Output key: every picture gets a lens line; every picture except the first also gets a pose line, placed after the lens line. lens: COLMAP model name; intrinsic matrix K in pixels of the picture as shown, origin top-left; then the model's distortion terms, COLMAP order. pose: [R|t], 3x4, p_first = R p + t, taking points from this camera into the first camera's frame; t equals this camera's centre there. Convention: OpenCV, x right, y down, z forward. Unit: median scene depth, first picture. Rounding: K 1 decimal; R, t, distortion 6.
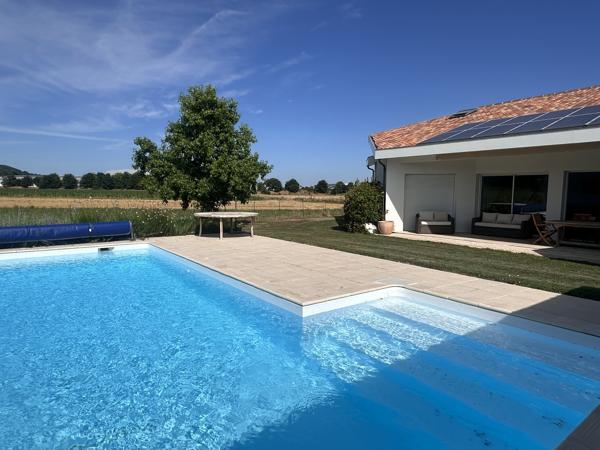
lens RADIAL K [[381.8, 0, 306.8], [0, 381.8, 226.5], [0, 0, 1]] dist [0.023916, -0.000010]
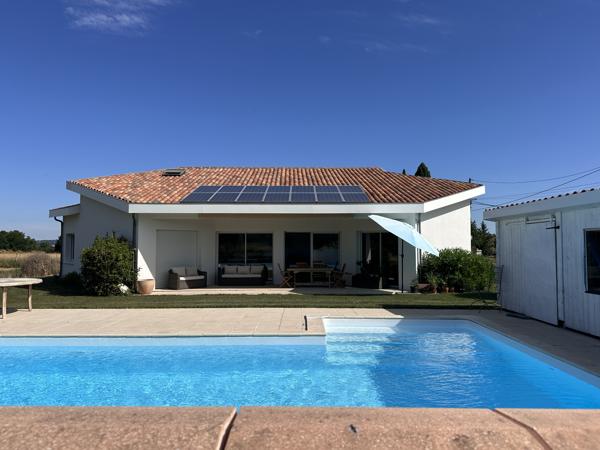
lens RADIAL K [[438.4, 0, 301.0], [0, 438.4, 223.3], [0, 0, 1]] dist [0.054222, -0.053921]
pose [[0.608739, 0.034581, 0.792616, -0.417916], [0.079876, 0.991302, -0.104595, -0.007404], [-0.789339, 0.126982, 0.600682, 0.036138]]
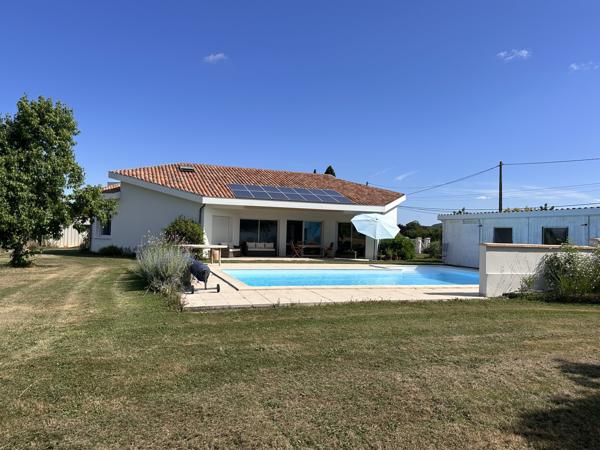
lens RADIAL K [[451.3, 0, 299.0], [0, 451.3, 222.7], [0, 0, 1]] dist [0.065653, -0.059154]
pose [[0.316672, 0.024181, 0.948227, -1.213939], [0.064207, 0.996836, -0.046863, -0.015336], [-0.946360, 0.075723, 0.314117, 0.202448]]
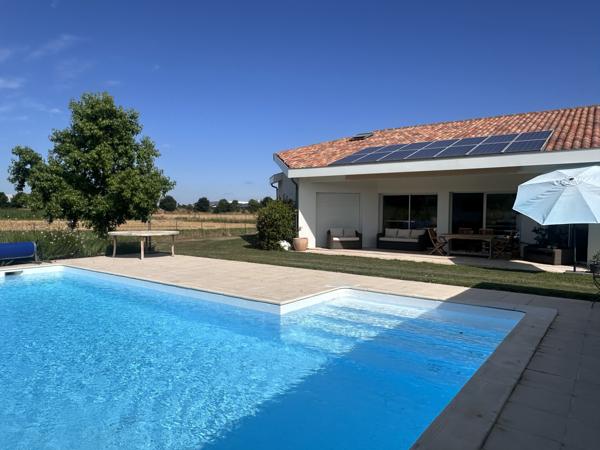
lens RADIAL K [[420.2, 0, 301.9], [0, 420.2, 230.6], [0, 0, 1]] dist [0.065259, -0.079028]
pose [[0.961568, -0.014169, 0.274201, -0.099412], [0.025864, 0.998901, -0.039082, 0.010486], [-0.273346, 0.044672, 0.960878, -0.090165]]
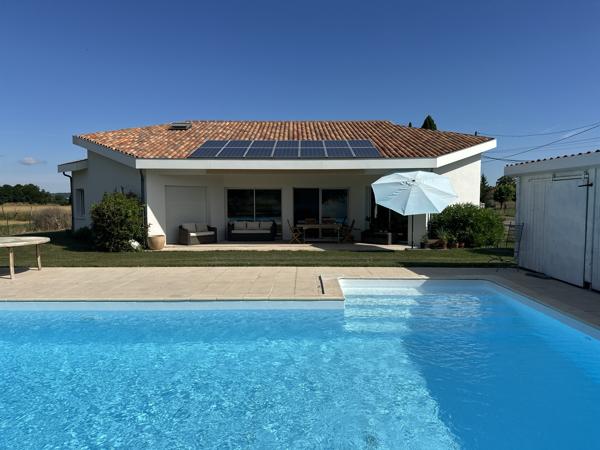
lens RADIAL K [[420.2, 0, 302.7], [0, 420.2, 225.7], [0, 0, 1]] dist [0.065259, -0.079028]
pose [[0.613032, -0.058375, 0.787898, -0.385839], [0.081593, 0.996612, 0.010354, -0.019765], [-0.785833, 0.057939, 0.615718, 0.077904]]
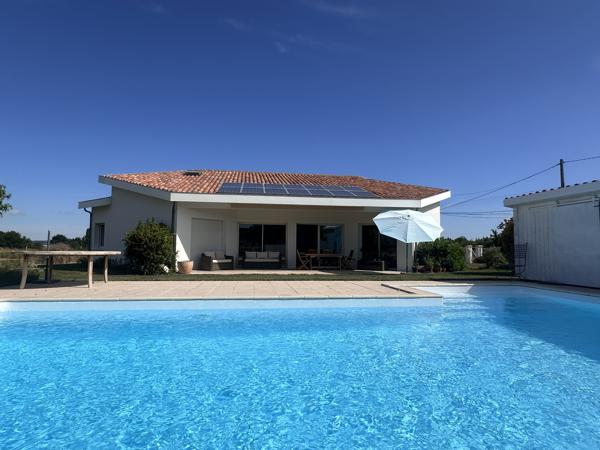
lens RADIAL K [[342.3, 0, 298.0], [0, 342.3, 225.3], [0, 0, 1]] dist [-0.013637, 0.005851]
pose [[0.497672, 0.057142, 0.865481, -0.448033], [0.076621, 0.991030, -0.109491, 0.015459], [-0.863974, 0.120805, 0.488830, 0.267708]]
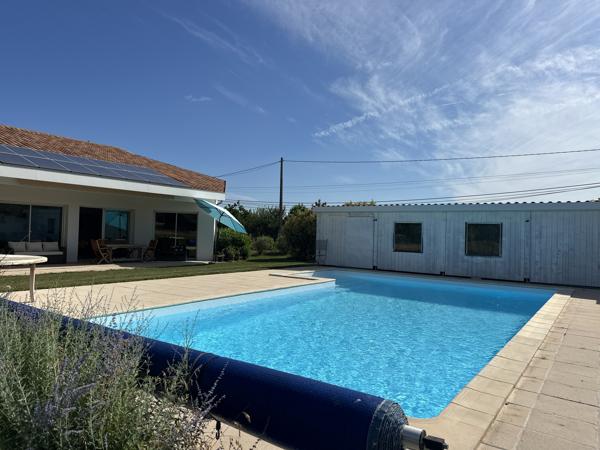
lens RADIAL K [[420.2, 0, 302.8], [0, 420.2, 224.1], [0, 0, 1]] dist [0.065259, -0.079028]
pose [[-0.301435, 0.003632, 0.953480, -0.736476], [0.059347, 0.998125, 0.014960, -0.051751], [-0.951638, 0.061095, -0.301085, 0.615648]]
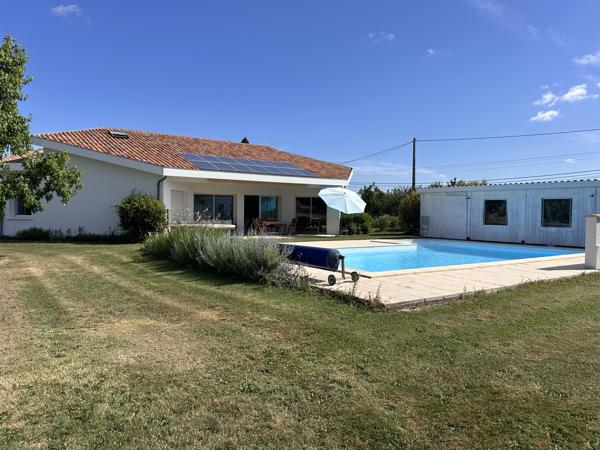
lens RADIAL K [[451.3, 0, 296.7], [0, 451.3, 230.0], [0, 0, 1]] dist [0.065653, -0.059154]
pose [[0.043778, -0.047955, 0.997890, -1.158516], [0.084112, 0.995478, 0.044149, -0.044137], [-0.995494, 0.082002, 0.047614, 0.573031]]
